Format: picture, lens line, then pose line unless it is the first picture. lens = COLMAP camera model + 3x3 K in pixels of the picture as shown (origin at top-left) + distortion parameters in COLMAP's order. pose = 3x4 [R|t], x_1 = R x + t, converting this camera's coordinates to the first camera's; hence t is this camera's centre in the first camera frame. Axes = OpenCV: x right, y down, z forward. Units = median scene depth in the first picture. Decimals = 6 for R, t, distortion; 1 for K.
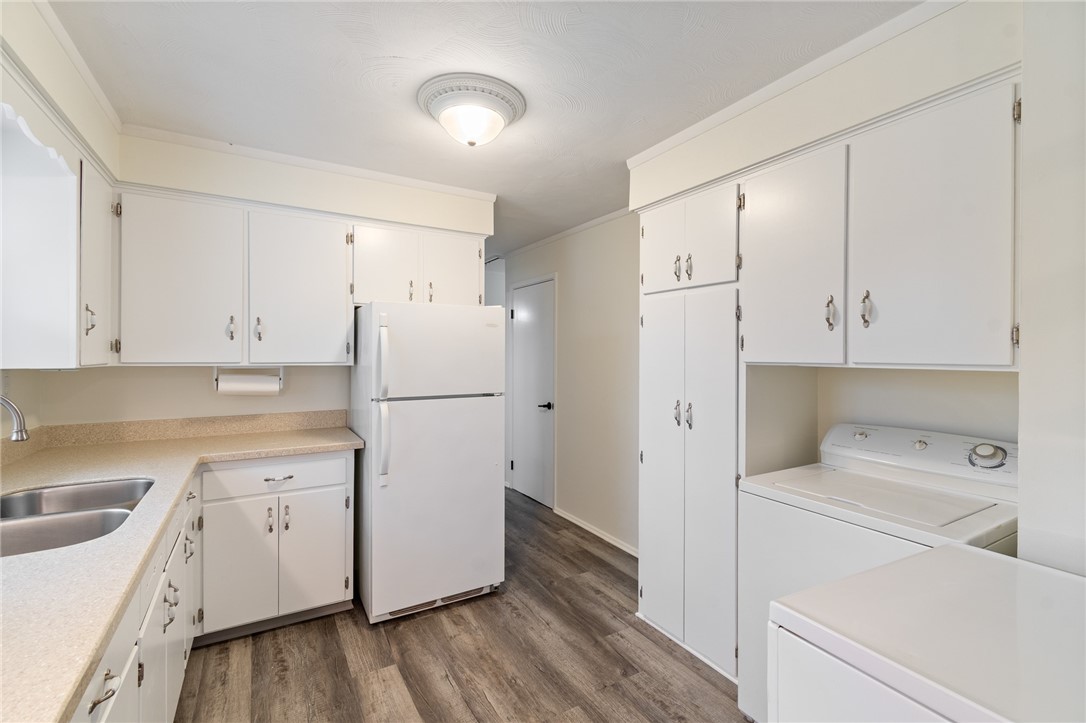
lens RADIAL K [[481.0, 0, 543.2], [0, 481.0, 354.0], [0, 0, 1]] dist [0.001122, -0.000598]
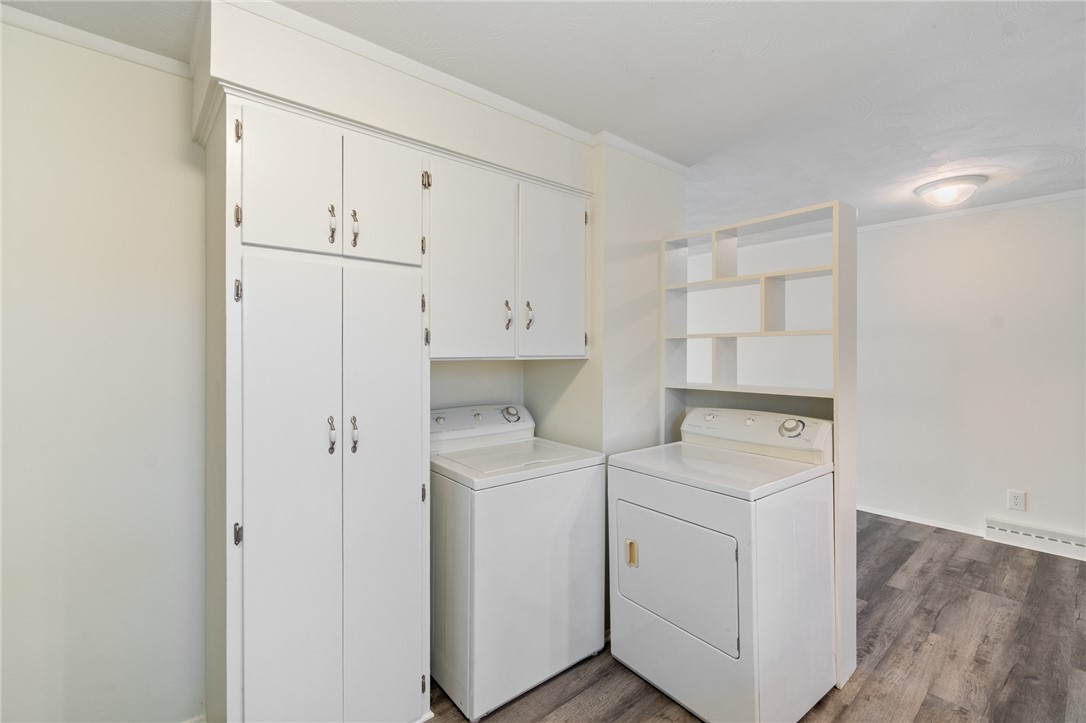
lens RADIAL K [[481.0, 0, 543.2], [0, 481.0, 354.0], [0, 0, 1]] dist [0.001122, -0.000598]
pose [[-0.162352, -0.008390, 0.986697, -0.455778], [-0.002253, 0.999964, 0.008132, 0.001364], [-0.986730, -0.000903, -0.162365, 0.823274]]
